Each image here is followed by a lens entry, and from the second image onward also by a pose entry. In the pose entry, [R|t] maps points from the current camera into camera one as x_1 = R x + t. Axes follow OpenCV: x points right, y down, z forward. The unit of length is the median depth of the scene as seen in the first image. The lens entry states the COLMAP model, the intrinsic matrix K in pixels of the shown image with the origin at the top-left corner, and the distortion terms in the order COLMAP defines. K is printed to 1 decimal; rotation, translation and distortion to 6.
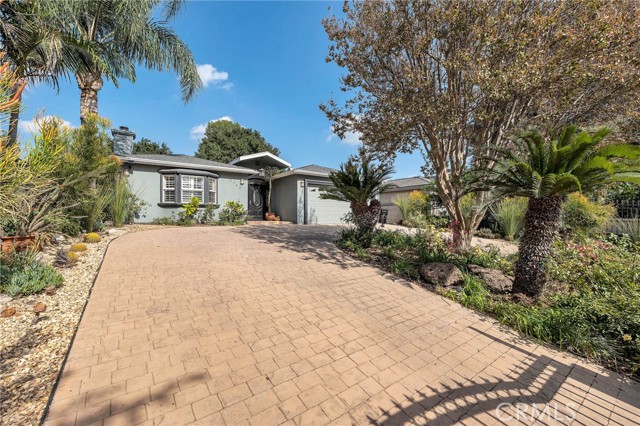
lens RADIAL K [[259.7, 0, 320.0], [0, 259.7, 213.0], [0, 0, 1]] dist [-0.000474, -0.000004]
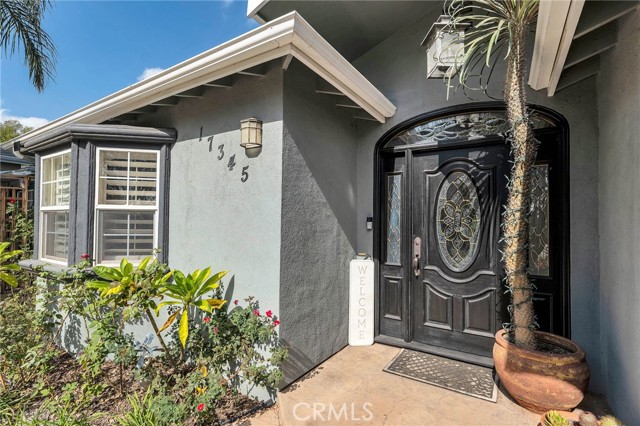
lens RADIAL K [[304.4, 0, 320.0], [0, 304.4, 213.0], [0, 0, 1]] dist [-0.000192, -0.000017]
pose [[0.366498, -0.024248, -0.930103, -0.101254], [0.004558, 0.999695, -0.024266, -0.065523], [0.930408, 0.004654, 0.366497, 0.968001]]
